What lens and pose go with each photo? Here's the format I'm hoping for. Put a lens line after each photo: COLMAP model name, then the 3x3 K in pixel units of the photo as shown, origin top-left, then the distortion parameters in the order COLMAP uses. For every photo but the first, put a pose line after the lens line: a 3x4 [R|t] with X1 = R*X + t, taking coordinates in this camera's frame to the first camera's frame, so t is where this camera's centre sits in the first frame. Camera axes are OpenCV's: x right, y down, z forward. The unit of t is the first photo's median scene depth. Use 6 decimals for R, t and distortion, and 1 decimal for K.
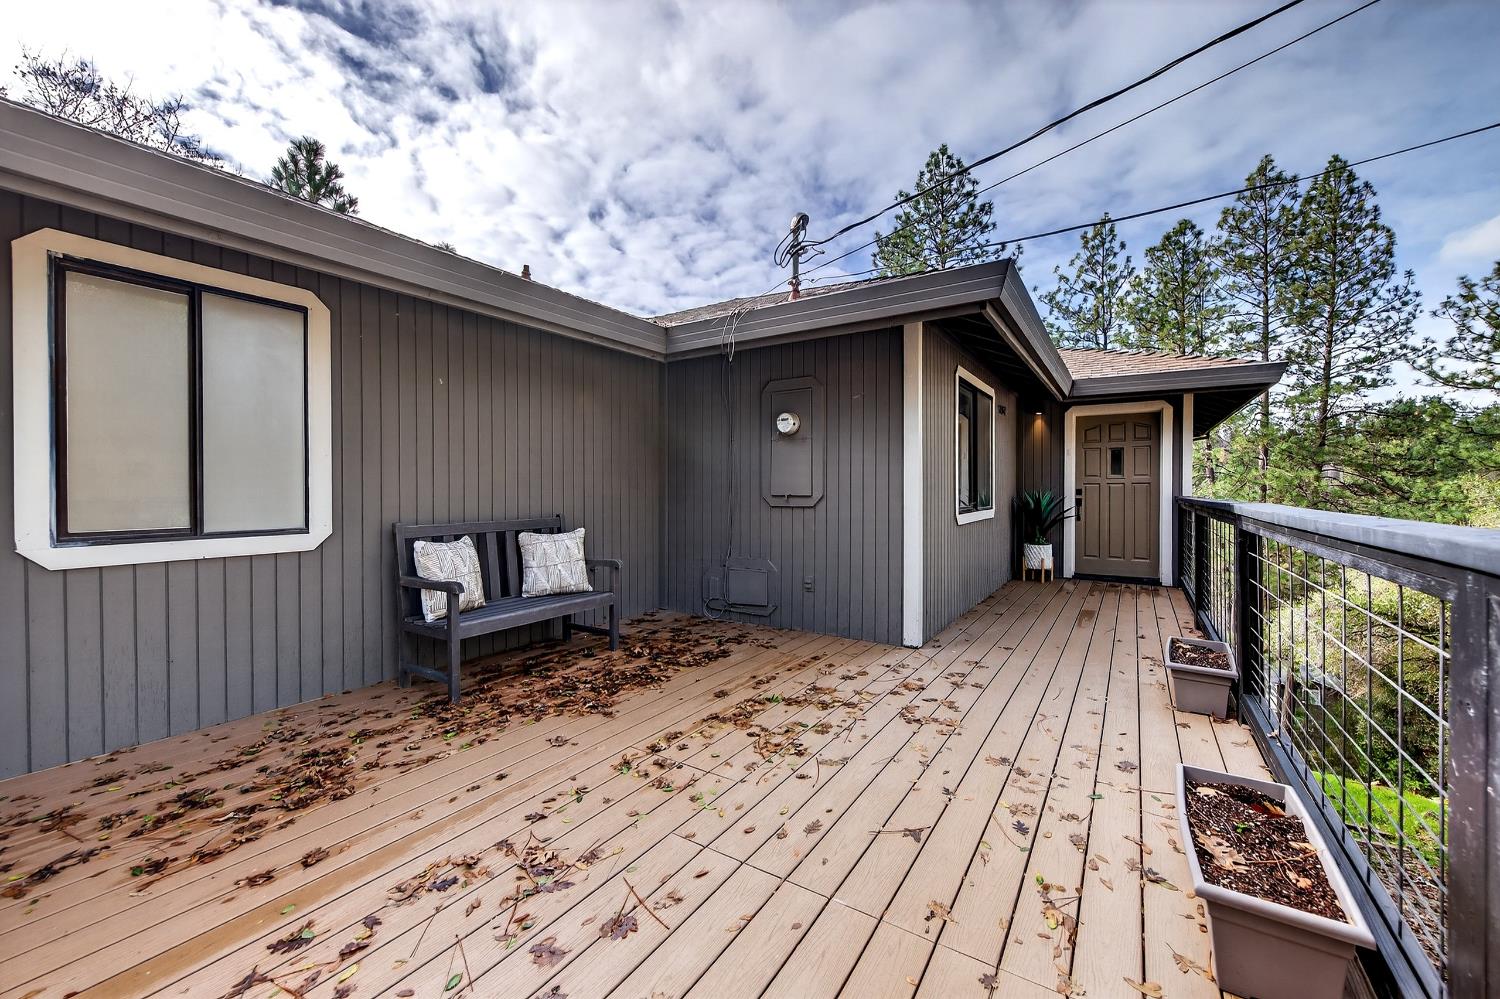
lens RADIAL K [[580.7, 0, 753.8], [0, 580.7, 493.7], [0, 0, 1]] dist [0.009523, 0.000084]
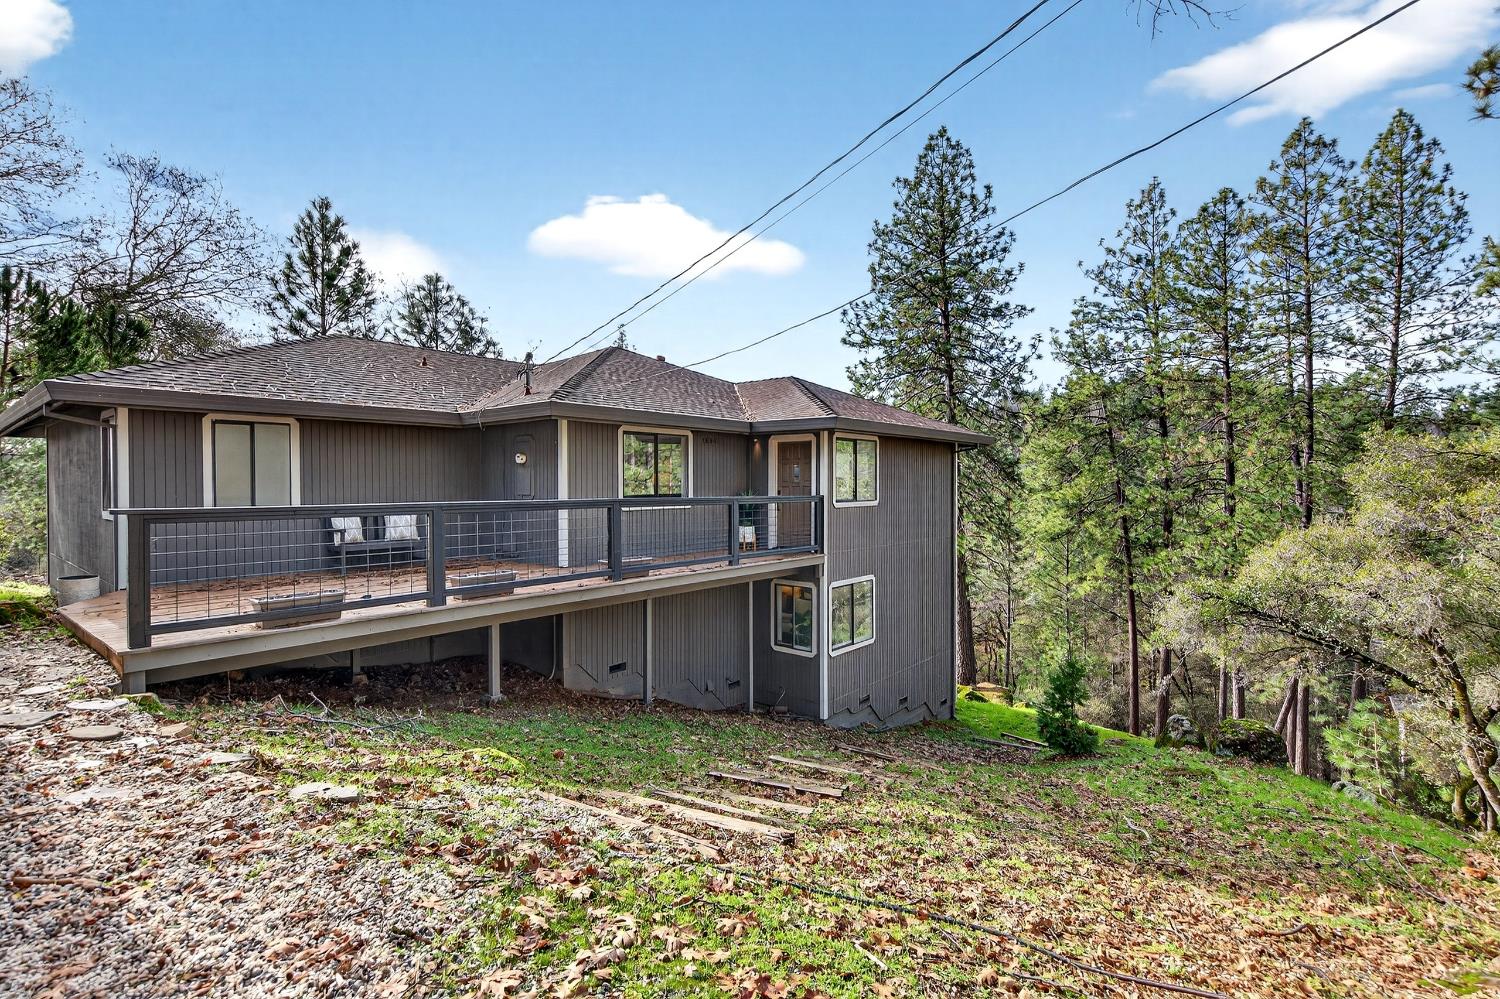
lens RADIAL K [[689.9, 0, 753.6], [0, 689.9, 493.0], [0, 0, 1]] dist [0.013339, -0.000963]
pose [[0.993645, -0.001110, -0.112555, 0.280912], [0.001375, 0.999996, 0.002272, -0.002153], [0.112552, -0.002413, 0.993643, -0.316260]]
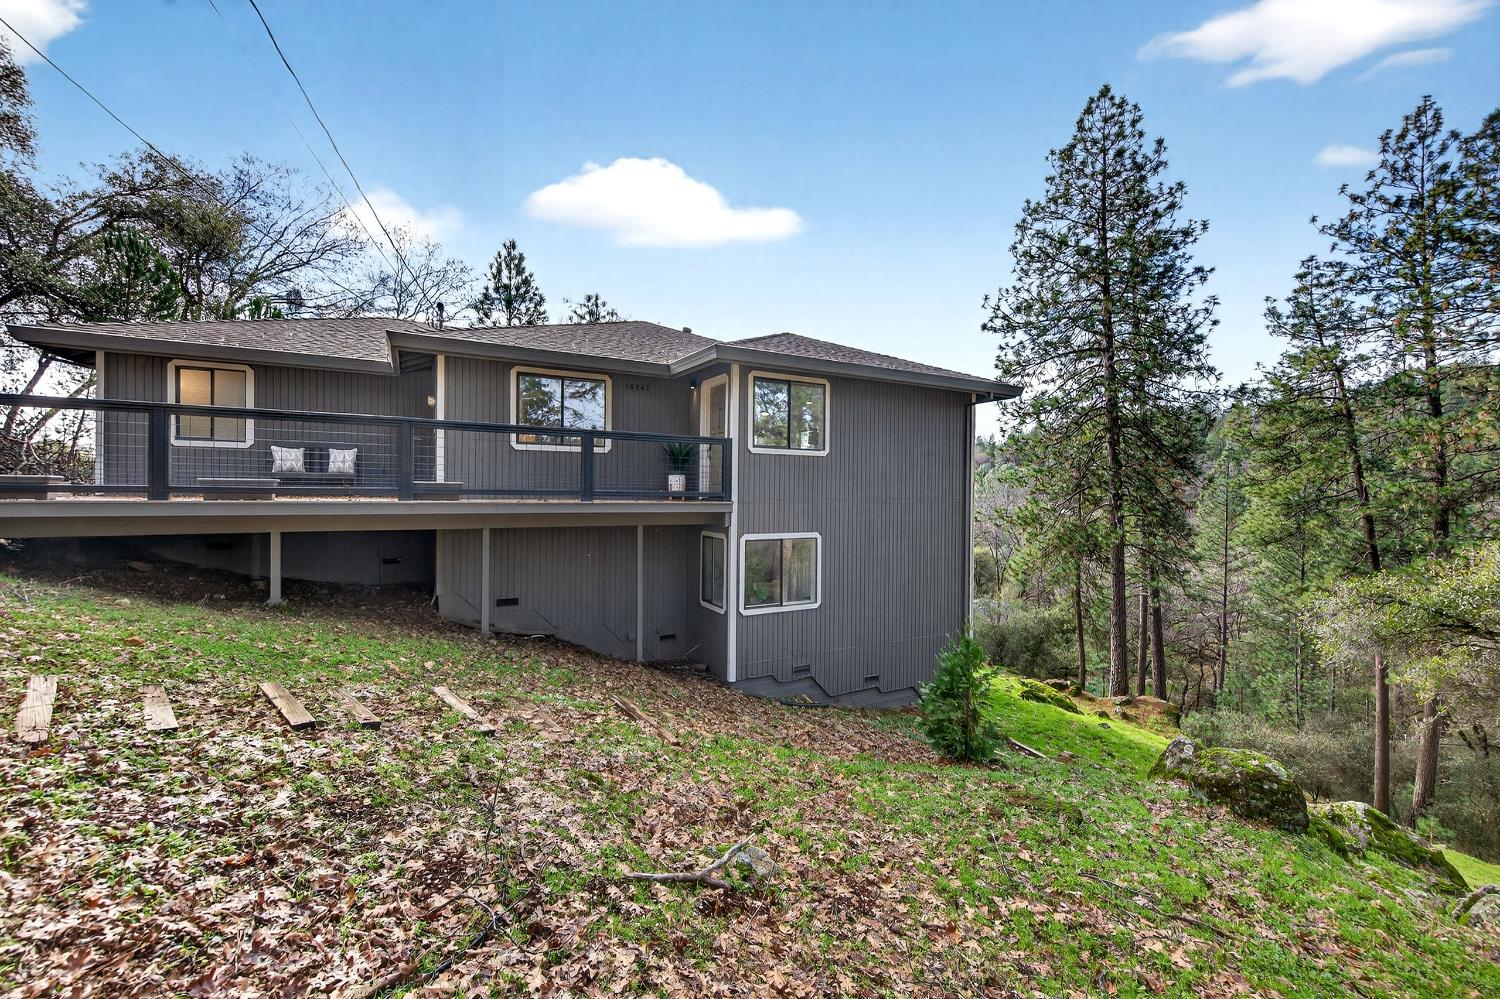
lens RADIAL K [[605.6, 0, 750.0], [0, 605.6, 494.3], [0, 0, 1]] dist [0.004585, -0.000931]
pose [[0.887484, 0.011355, -0.460699, 0.541493], [-0.013967, 0.999900, -0.002262, 0.054472], [0.460627, 0.008443, 0.887554, -0.109000]]
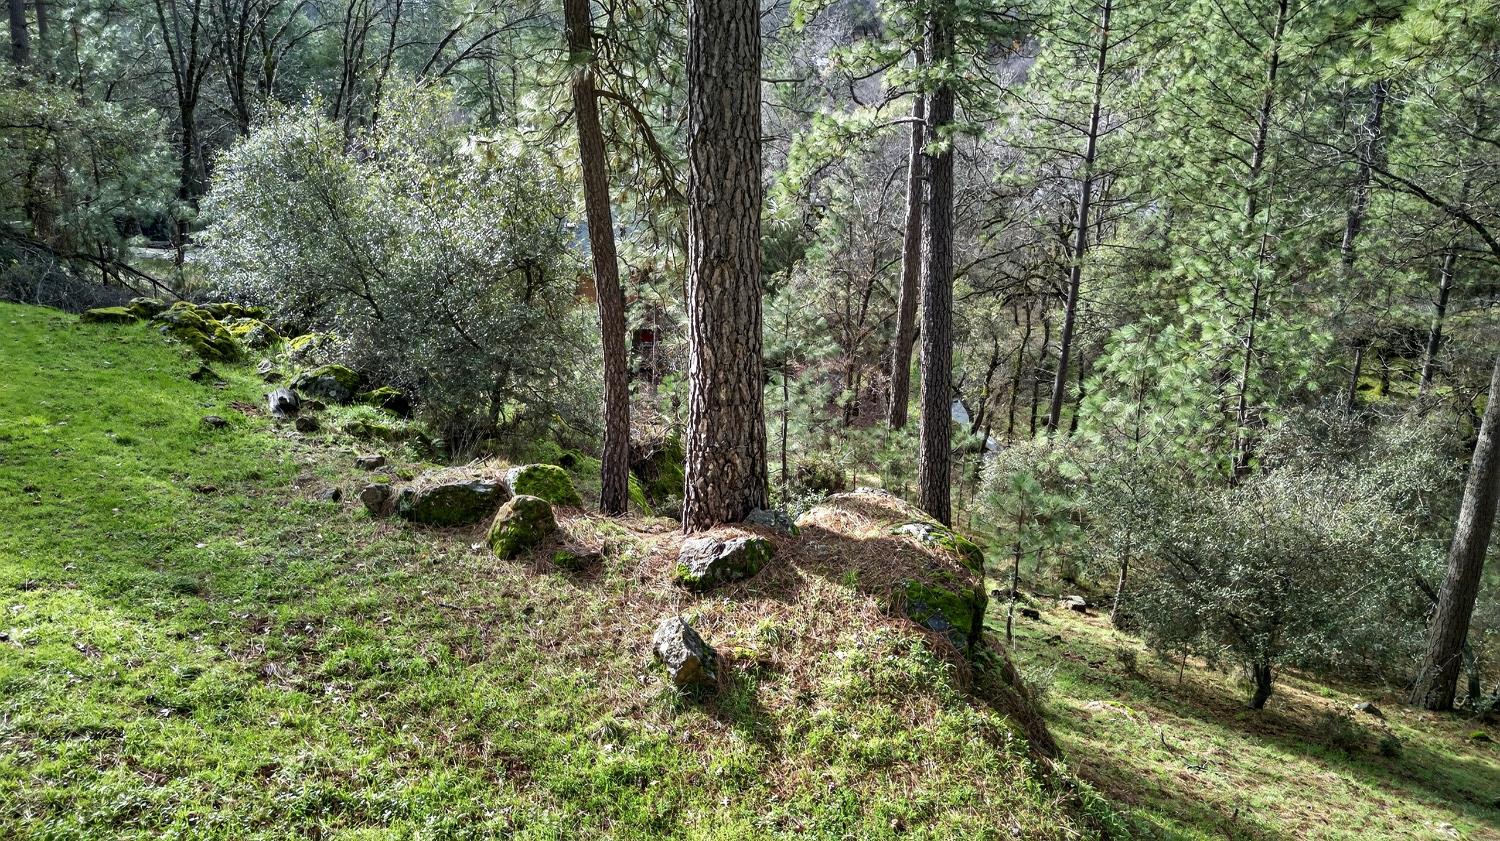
lens RADIAL K [[1053.0, 0, 740.7], [0, 1053.0, 416.9], [0, 0, 1]] dist [0.051889, -0.038219]
pose [[0.996023, 0.027044, -0.084897, 0.736479], [0.001092, 0.949048, 0.315131, 0.366362], [0.089093, -0.313970, 0.945243, 1.346451]]
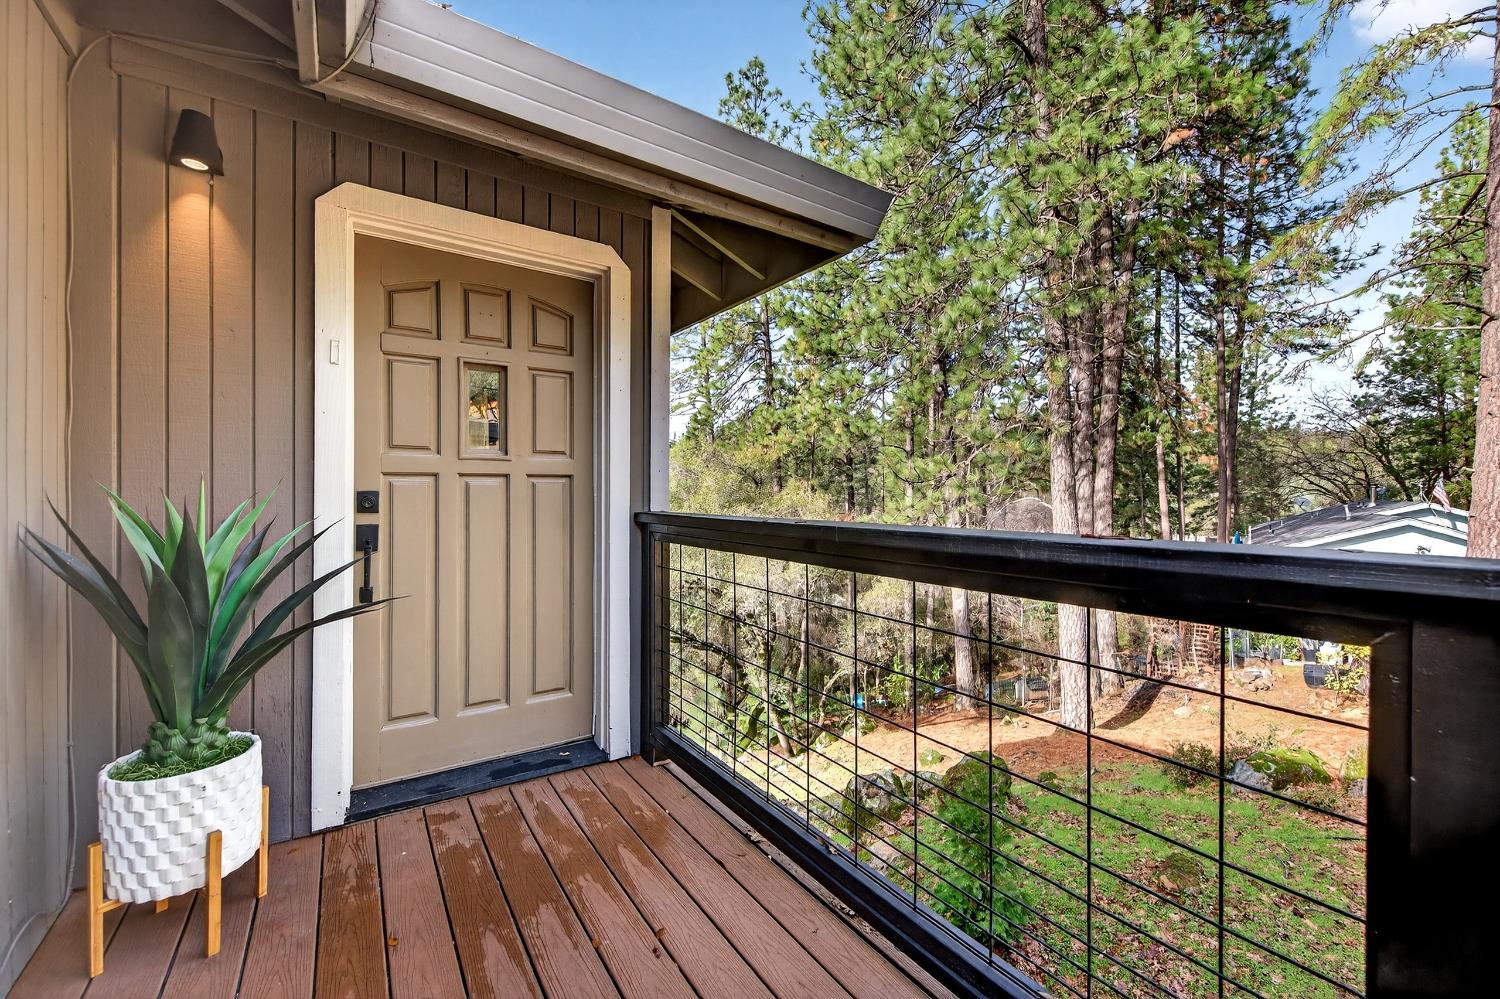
lens RADIAL K [[605.6, 0, 747.3], [0, 605.6, 494.8], [0, 0, 1]] dist [0.004585, -0.000931]
pose [[0.397607, -0.000871, 0.917555, 0.145994], [0.008789, 0.999957, -0.002859, -0.001681], [-0.917514, 0.009201, 0.397598, 0.288489]]
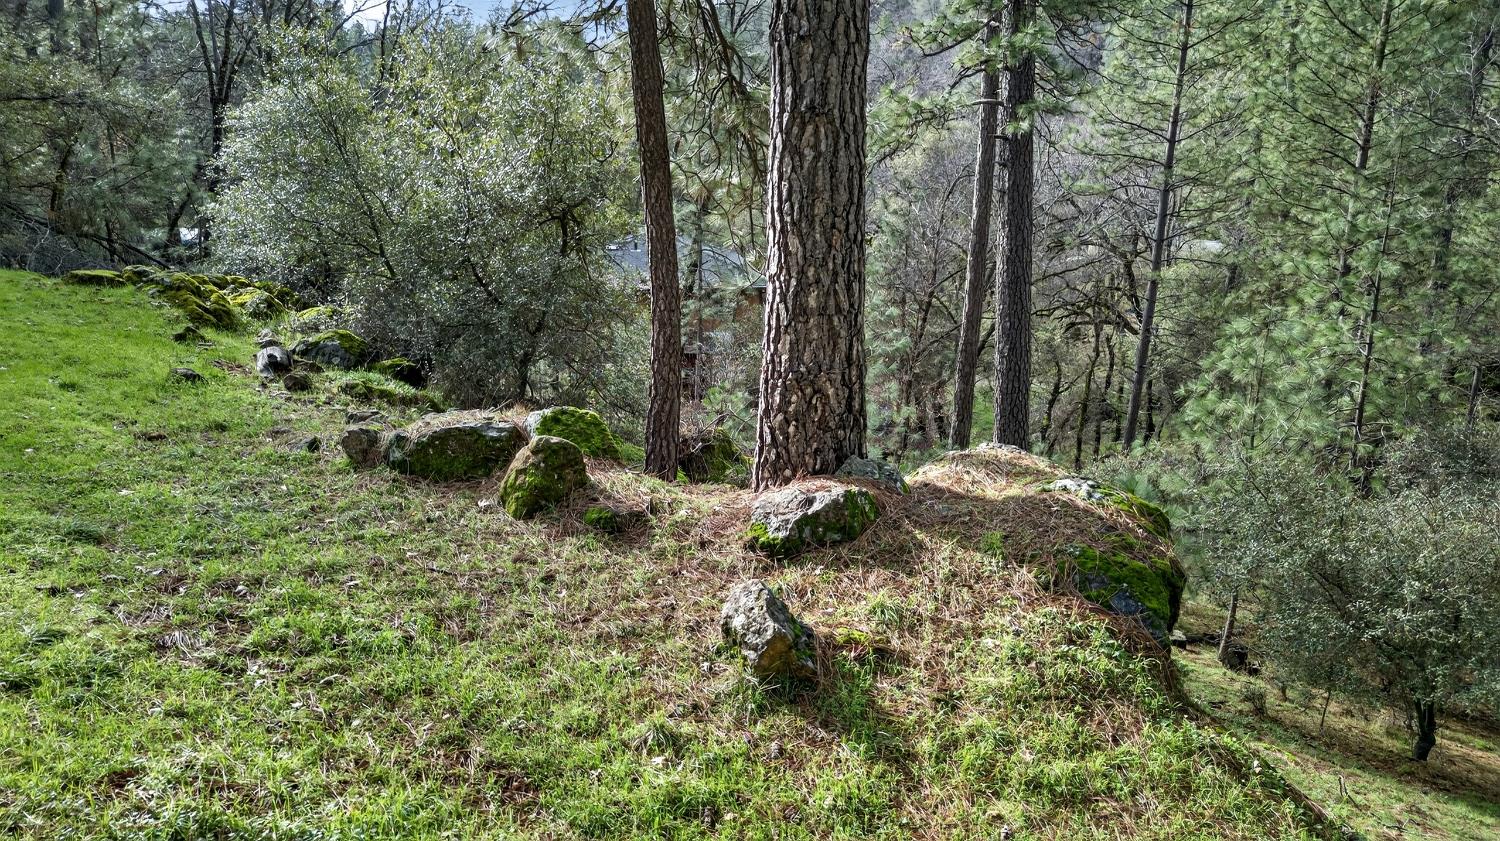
lens RADIAL K [[1053.0, 0, 740.3], [0, 1053.0, 418.6], [0, 0, 1]] dist [0.051889, -0.038219]
pose [[0.991936, 0.037382, -0.121099, 0.704790], [-0.002849, 0.961846, 0.273575, 0.457312], [0.126705, -0.271024, 0.954197, 1.456034]]
